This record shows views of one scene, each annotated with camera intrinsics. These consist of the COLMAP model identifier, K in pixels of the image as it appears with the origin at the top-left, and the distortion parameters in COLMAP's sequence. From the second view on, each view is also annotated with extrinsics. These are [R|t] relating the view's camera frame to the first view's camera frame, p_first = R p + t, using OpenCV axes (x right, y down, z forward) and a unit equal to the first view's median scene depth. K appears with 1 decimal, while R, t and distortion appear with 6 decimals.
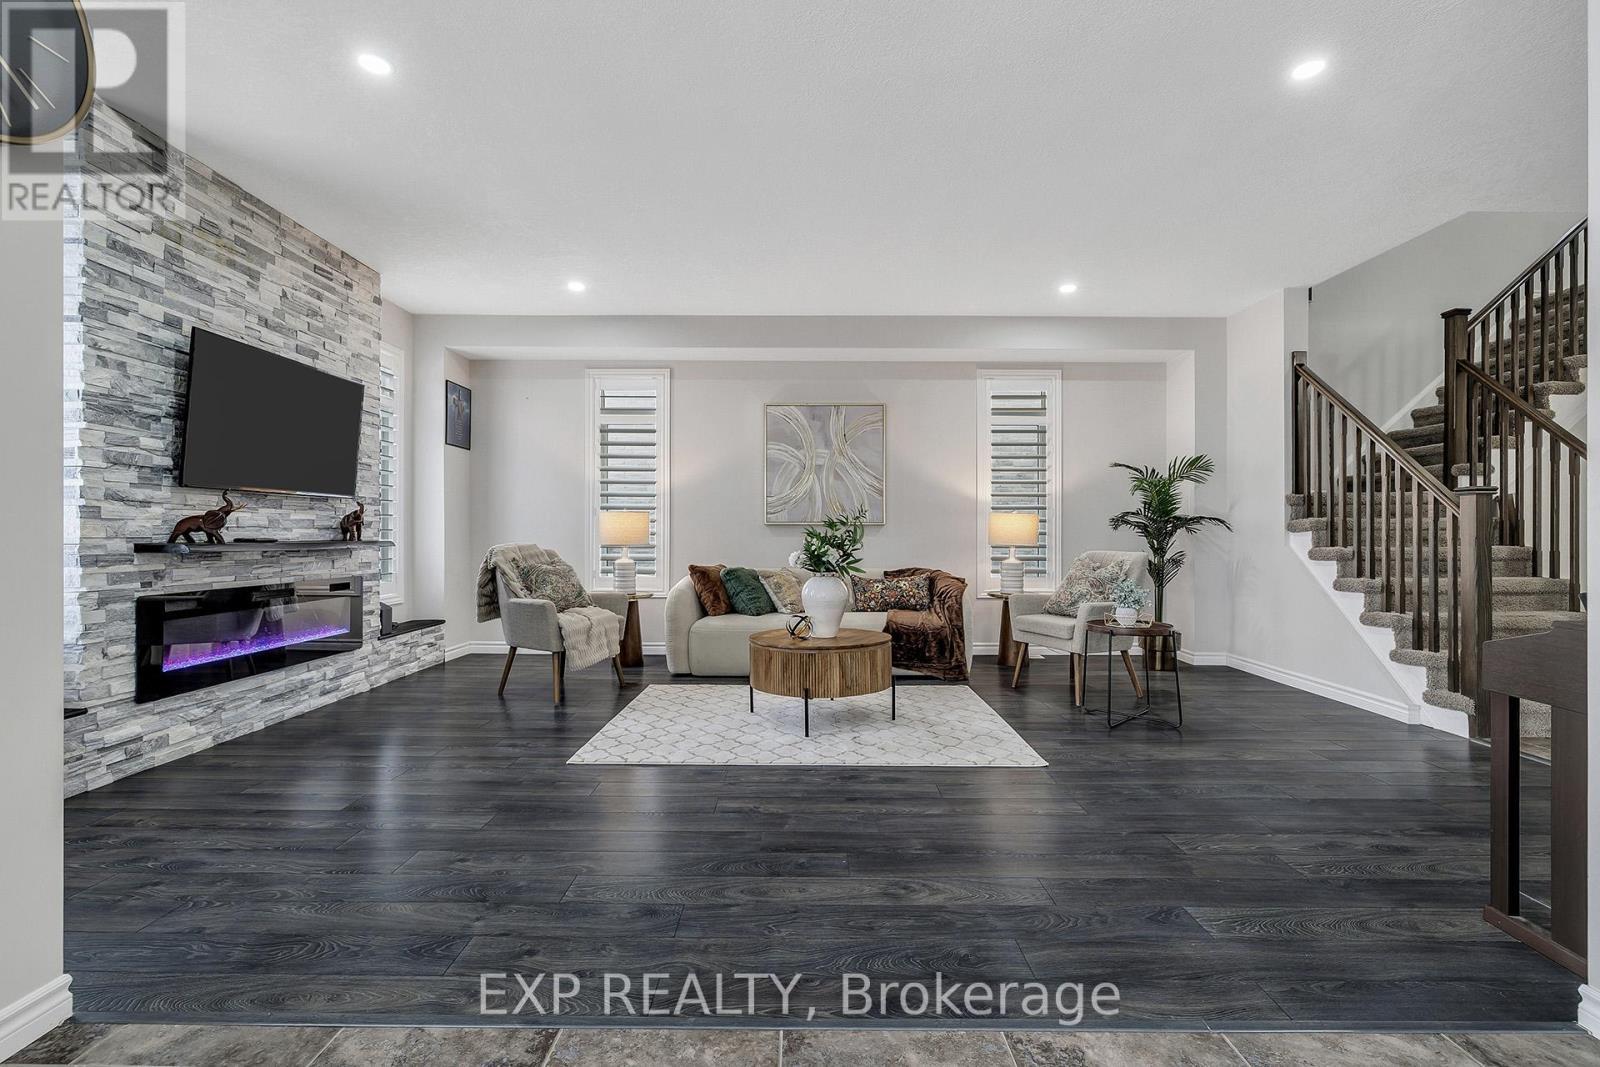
lens RADIAL K [[702.7, 0, 800.0], [0, 702.7, 533.5], [0, 0, 1]] dist [0.000361, 0.000510]
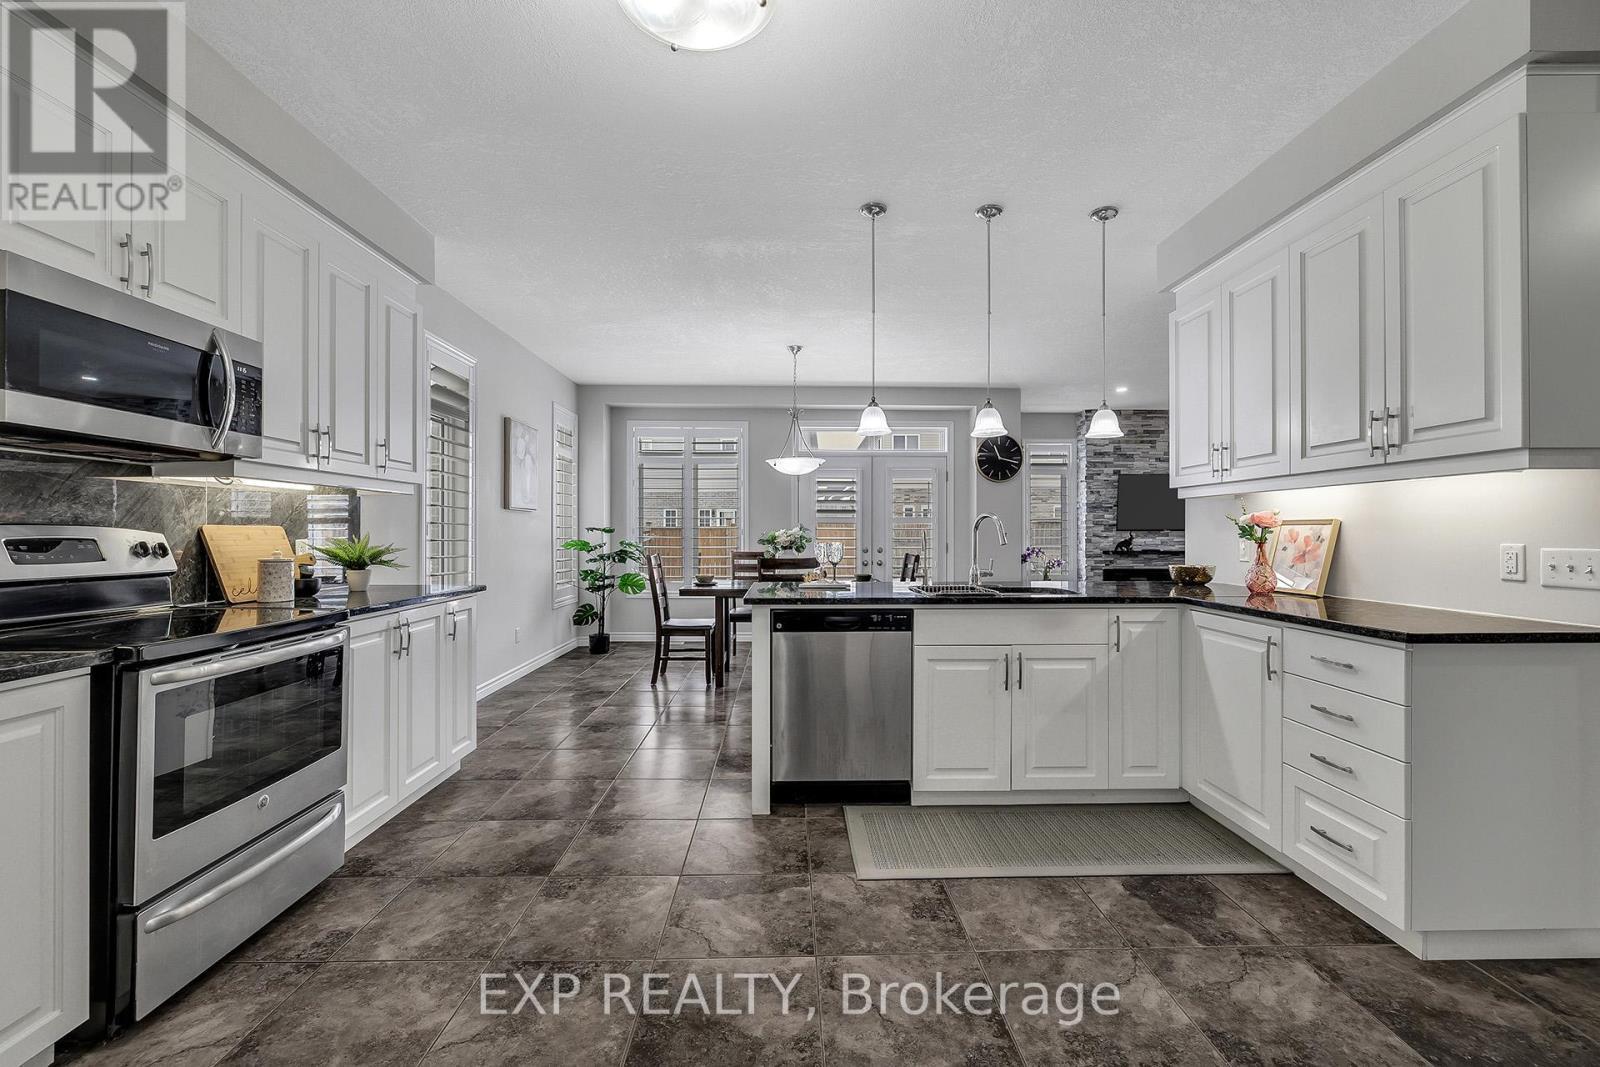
lens RADIAL K [[664.4, 0, 804.9], [0, 664.4, 530.3], [0, 0, 1]] dist [0.001421, 0.000576]
pose [[0.038875, -0.004988, -0.999232, 1.568979], [0.000216, 0.999988, -0.004983, -0.050784], [0.999244, -0.000022, 0.038875, -0.321261]]
